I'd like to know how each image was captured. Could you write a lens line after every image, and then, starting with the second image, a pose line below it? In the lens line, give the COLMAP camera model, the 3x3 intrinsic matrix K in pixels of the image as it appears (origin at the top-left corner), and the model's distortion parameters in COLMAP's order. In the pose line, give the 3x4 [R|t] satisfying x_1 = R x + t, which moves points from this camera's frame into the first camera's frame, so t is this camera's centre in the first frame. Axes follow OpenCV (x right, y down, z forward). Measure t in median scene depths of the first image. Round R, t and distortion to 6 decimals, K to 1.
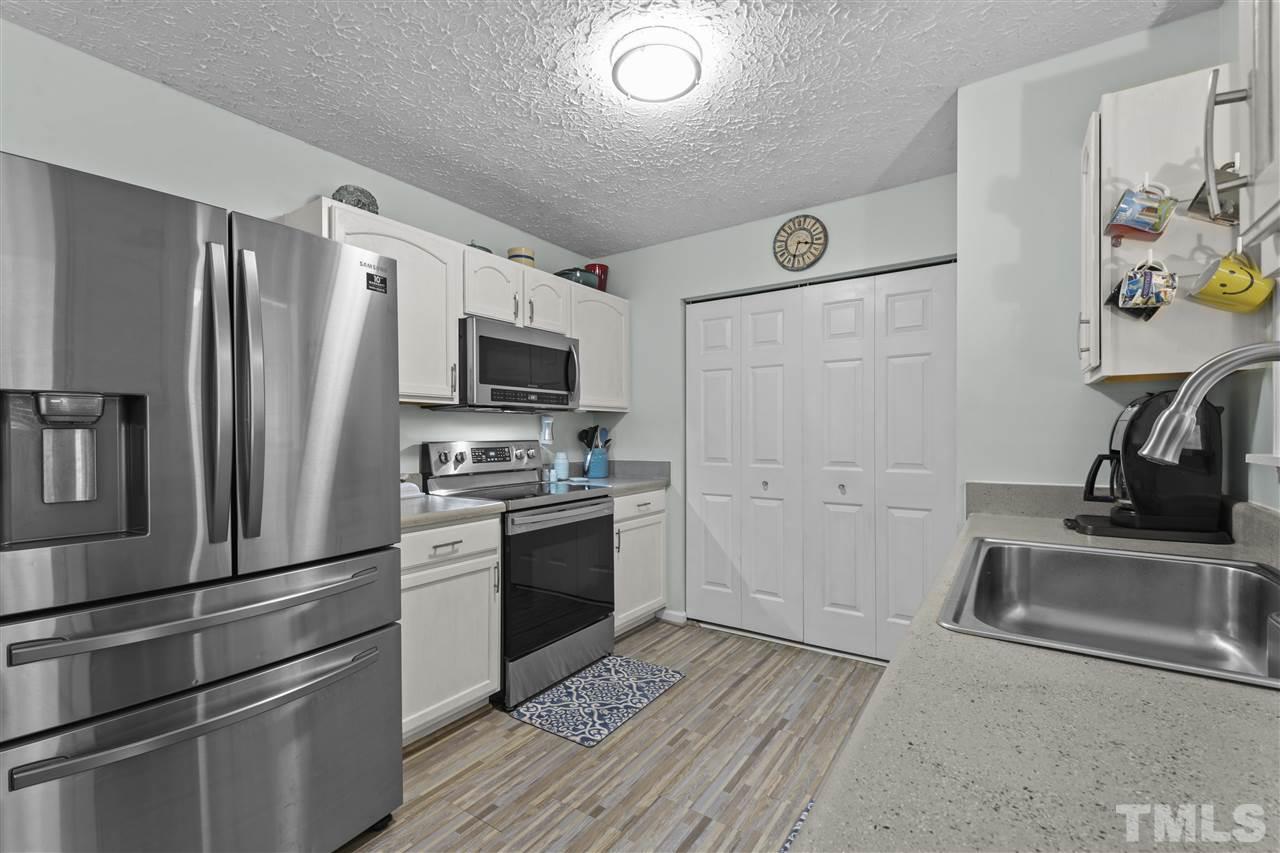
lens RADIAL K [[547.0, 0, 647.0], [0, 547.0, 435.4], [0, 0, 1]] dist [-0.000169, -0.000288]
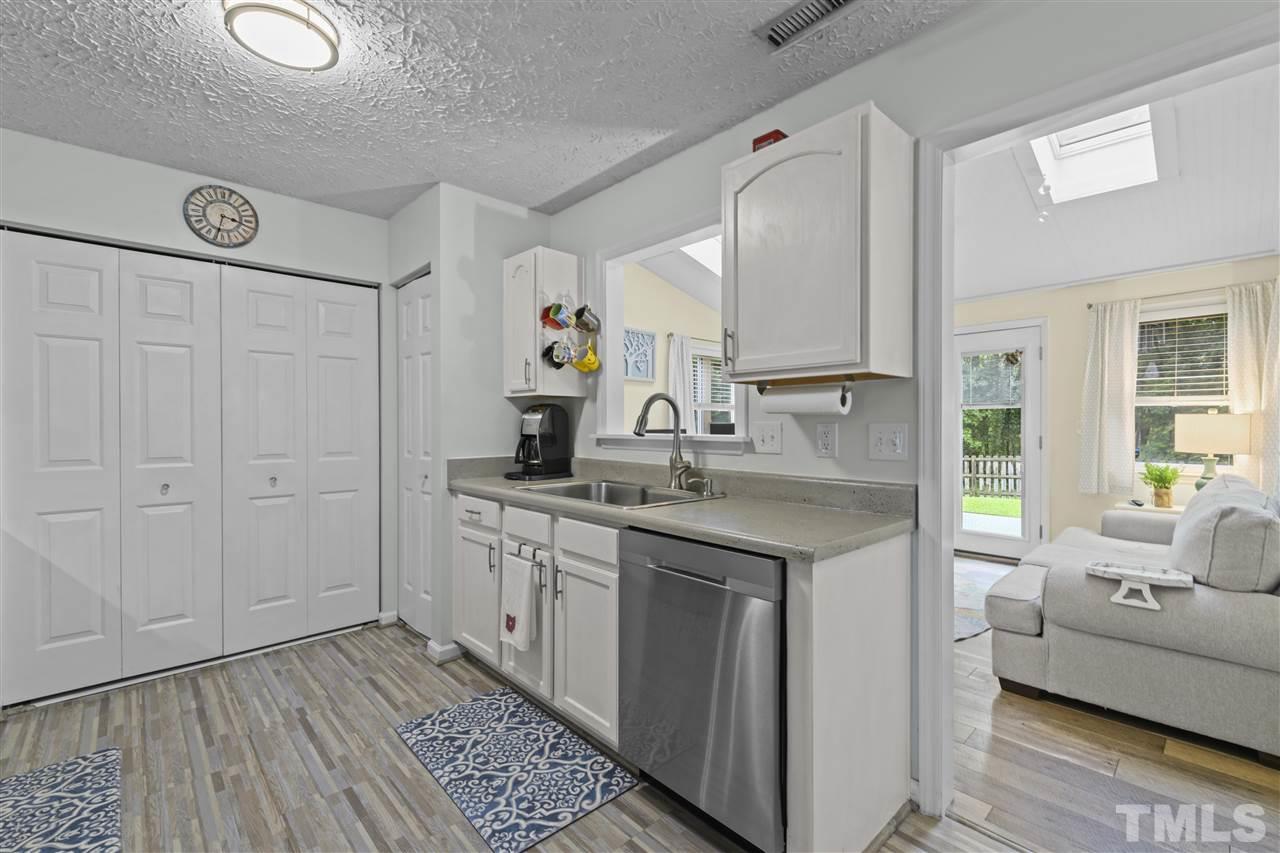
lens RADIAL K [[546.9, 0, 640.2], [0, 546.9, 430.3], [0, 0, 1]] dist [0.008925, -0.000638]
pose [[0.225070, -0.005623, 0.974326, -0.490450], [0.004995, 0.999977, 0.004617, 0.003166], [-0.974330, 0.003827, 0.225093, 0.127270]]
